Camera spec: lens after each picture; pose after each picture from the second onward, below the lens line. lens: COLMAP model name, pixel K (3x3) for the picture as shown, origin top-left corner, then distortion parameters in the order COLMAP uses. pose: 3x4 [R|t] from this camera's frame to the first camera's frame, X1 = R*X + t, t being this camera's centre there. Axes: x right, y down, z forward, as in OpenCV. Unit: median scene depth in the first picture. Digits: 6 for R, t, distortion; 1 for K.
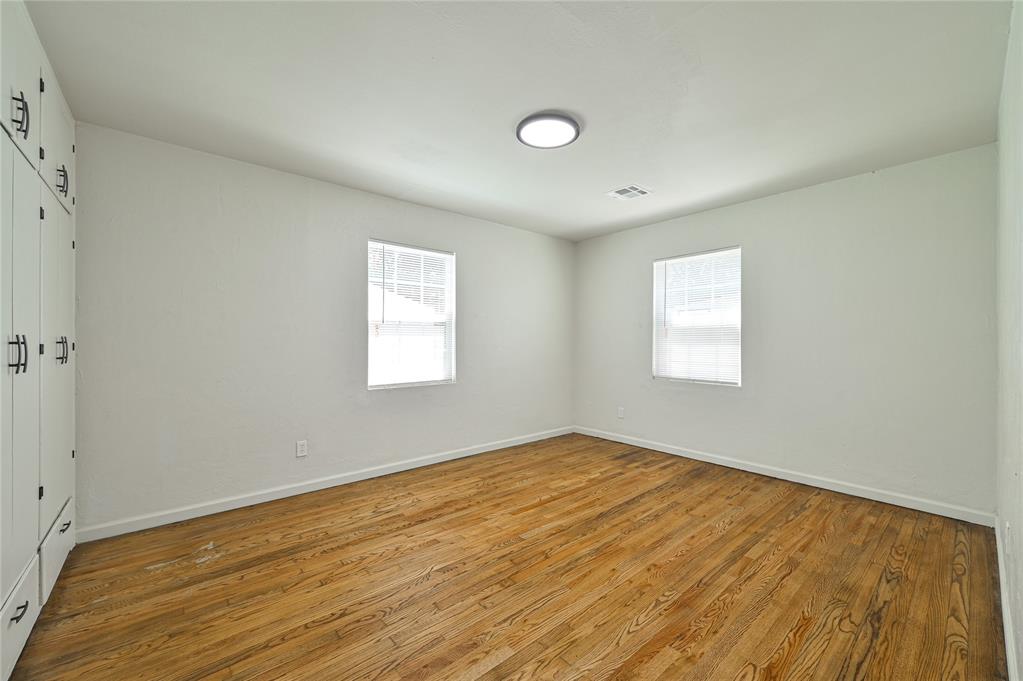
lens RADIAL K [[403.6, 0, 514.4], [0, 403.6, 340.6], [0, 0, 1]] dist [0.000488, 0.000041]
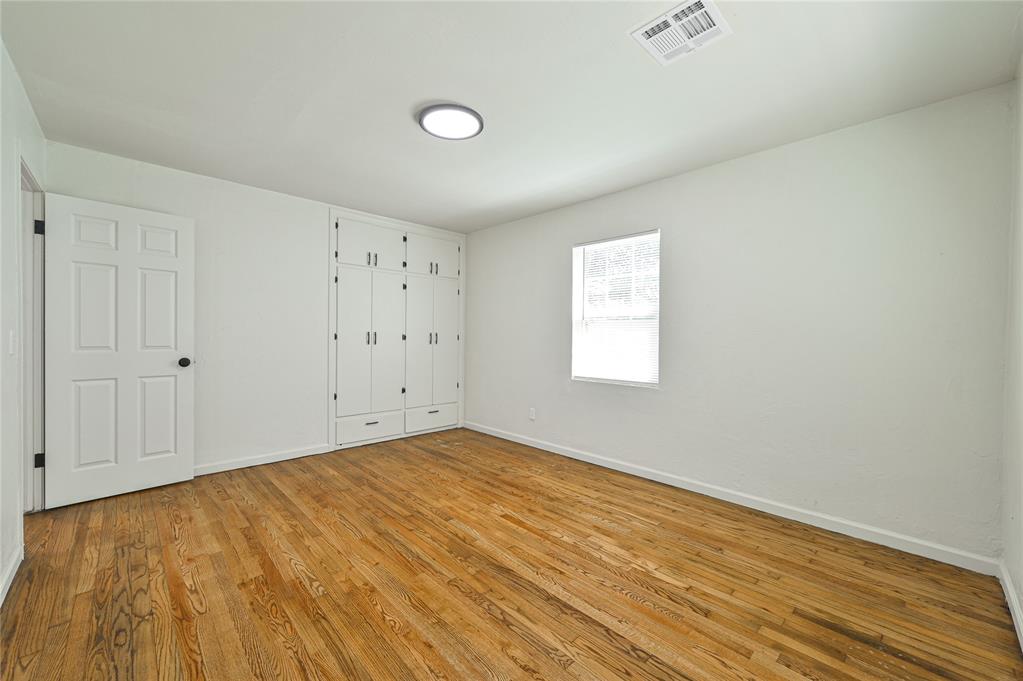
lens RADIAL K [[403.6, 0, 514.4], [0, 403.6, 340.6], [0, 0, 1]] dist [0.000488, 0.000041]
pose [[0.054095, 0.012500, -0.998458, 0.952100], [-0.010513, 0.999873, 0.011948, 0.001691], [0.998480, 0.009850, 0.054220, 0.972357]]
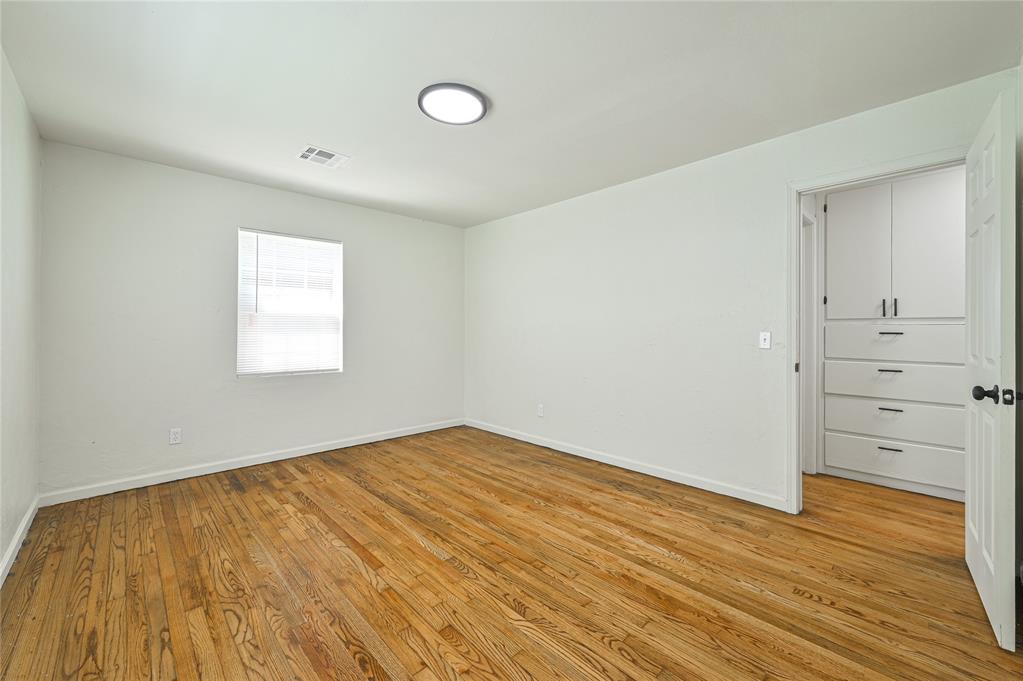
lens RADIAL K [[406.9, 0, 514.3], [0, 406.9, 333.1], [0, 0, 1]] dist [0.000100, -0.000255]
pose [[-0.050945, -0.008500, 0.998665, -0.751373], [-0.001367, 0.999963, 0.008442, -0.001264], [-0.998701, -0.000935, -0.050955, 0.795895]]
